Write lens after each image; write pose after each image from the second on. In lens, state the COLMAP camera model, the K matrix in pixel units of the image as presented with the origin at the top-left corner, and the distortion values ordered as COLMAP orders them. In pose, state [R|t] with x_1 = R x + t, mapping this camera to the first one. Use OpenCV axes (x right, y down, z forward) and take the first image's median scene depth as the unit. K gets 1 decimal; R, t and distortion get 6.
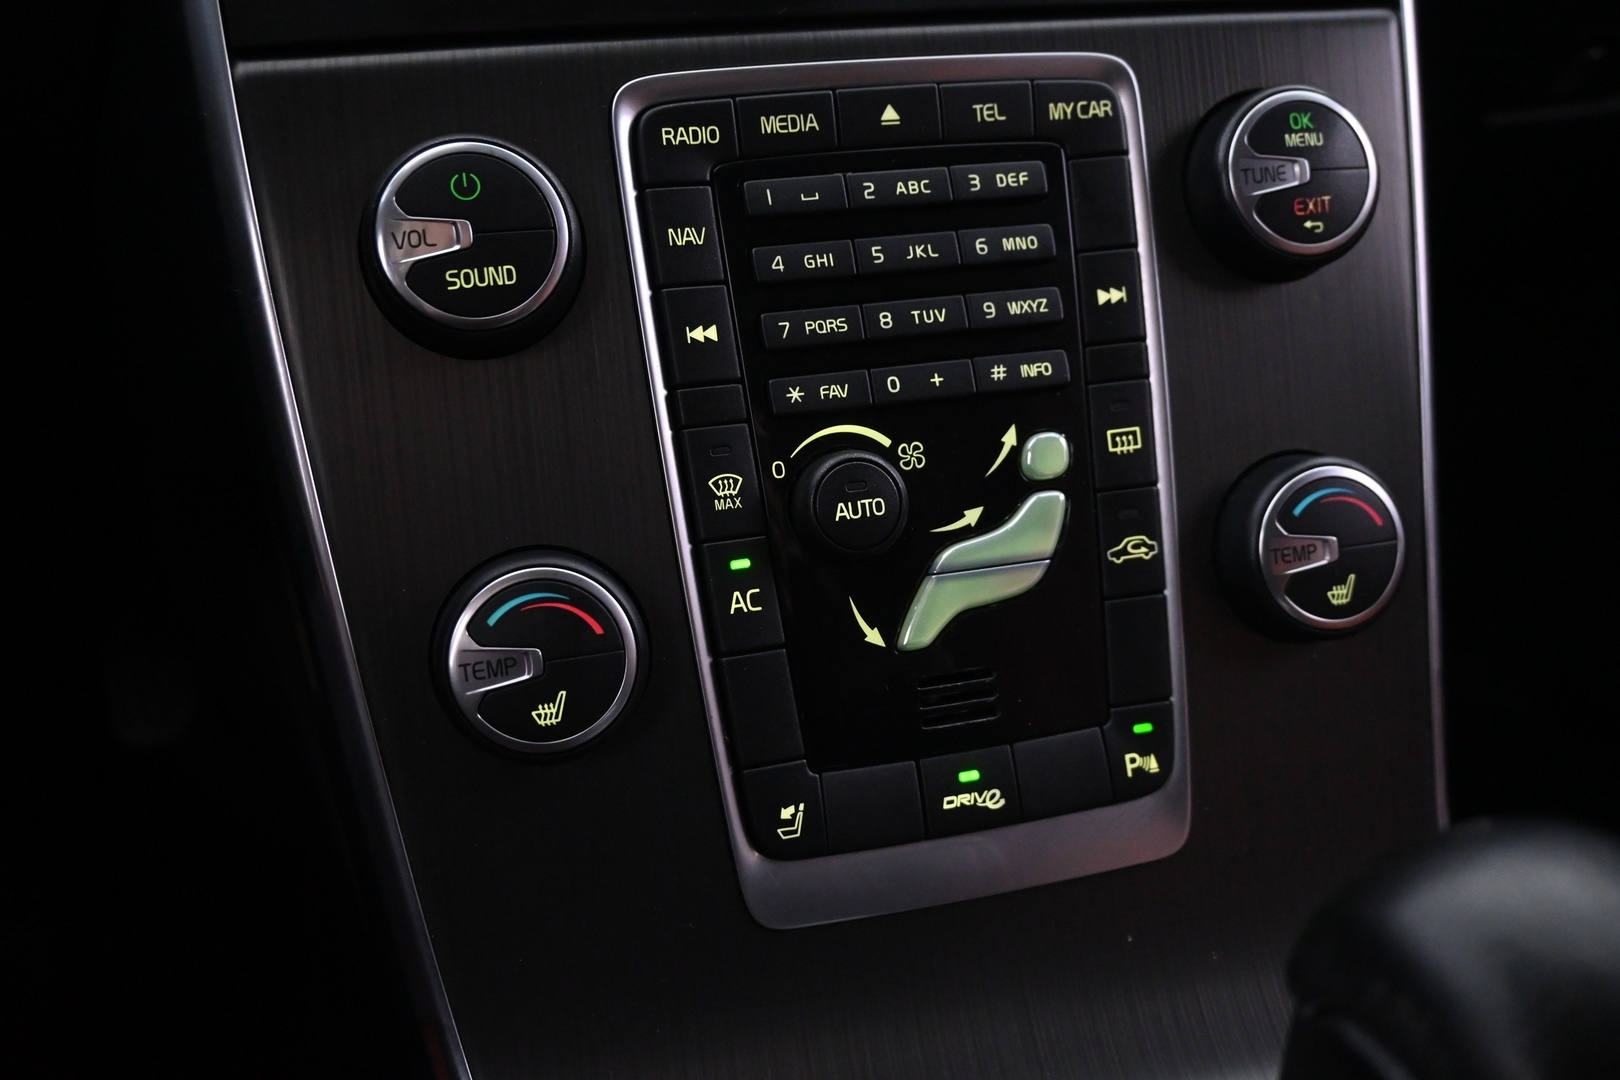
lens RADIAL K [[1406.8, 0, 814.6], [0, 1406.8, 543.6], [0, 0, 1]] dist [-0.006178, 0.014385]
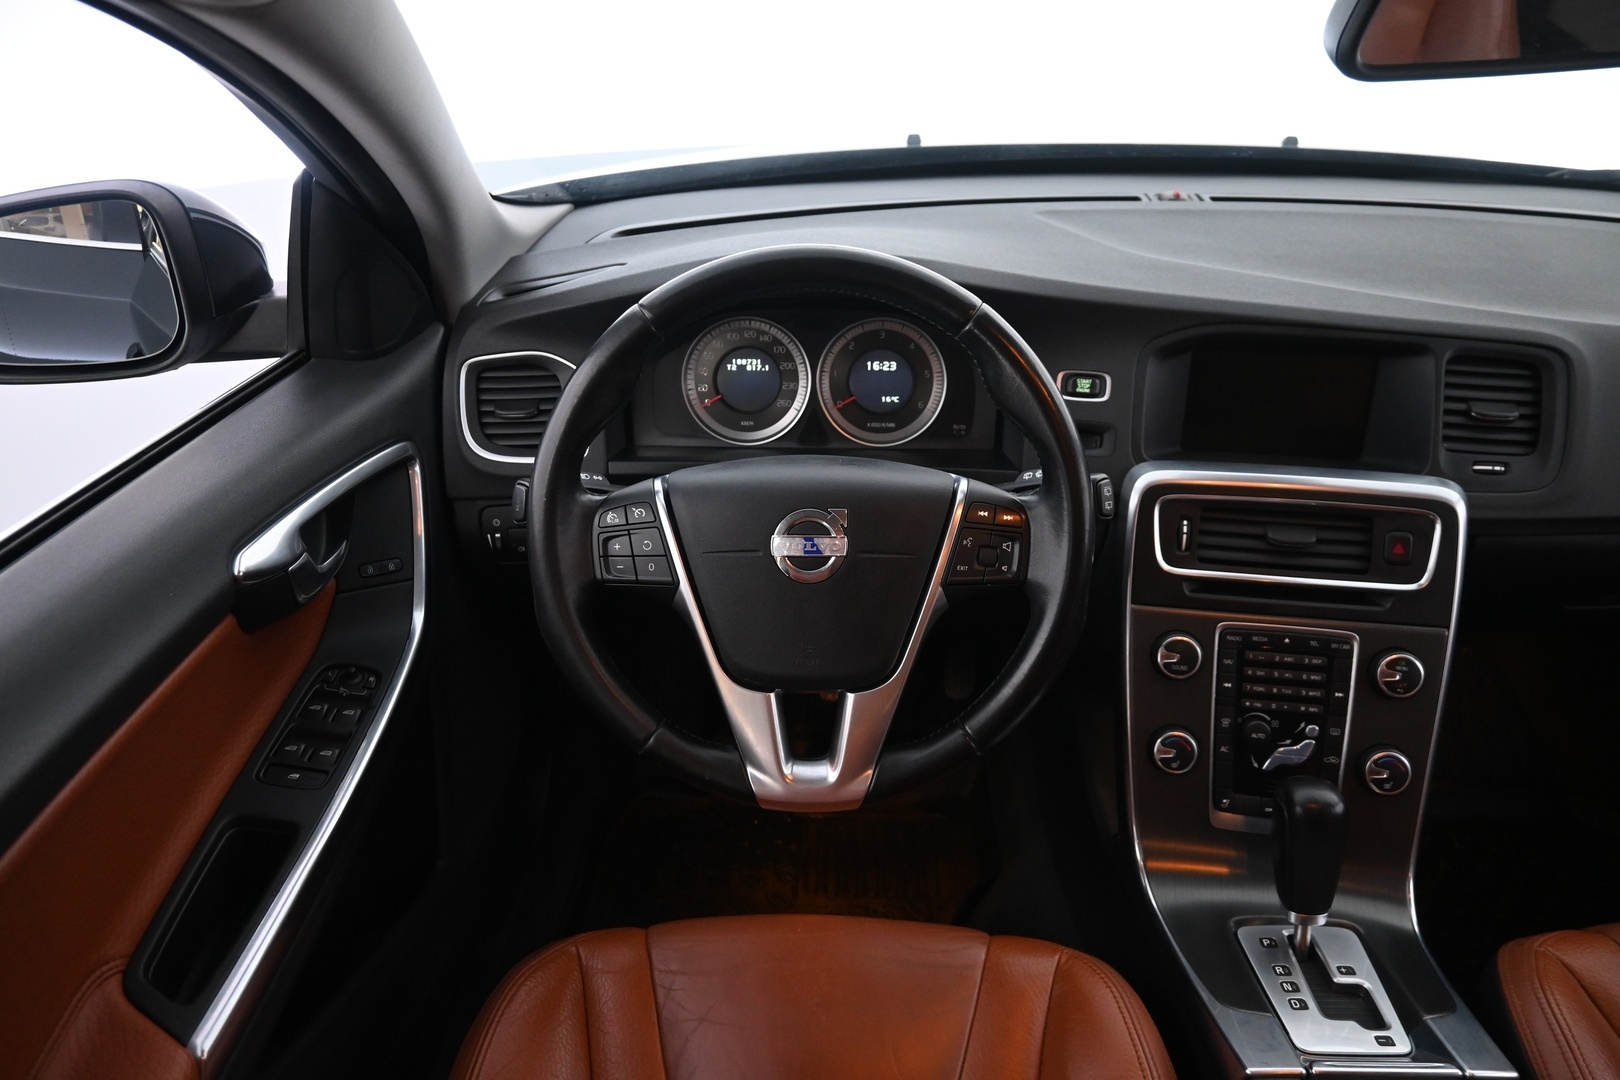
lens RADIAL K [[1129.6, 0, 815.8], [0, 1129.6, 538.7], [0, 0, 1]] dist [0.001636, -0.000676]
pose [[0.911397, 0.194229, -0.362809, -0.058474], [-0.189249, 0.980676, 0.049598, -0.495097], [0.365431, 0.023458, 0.930543, -2.508690]]
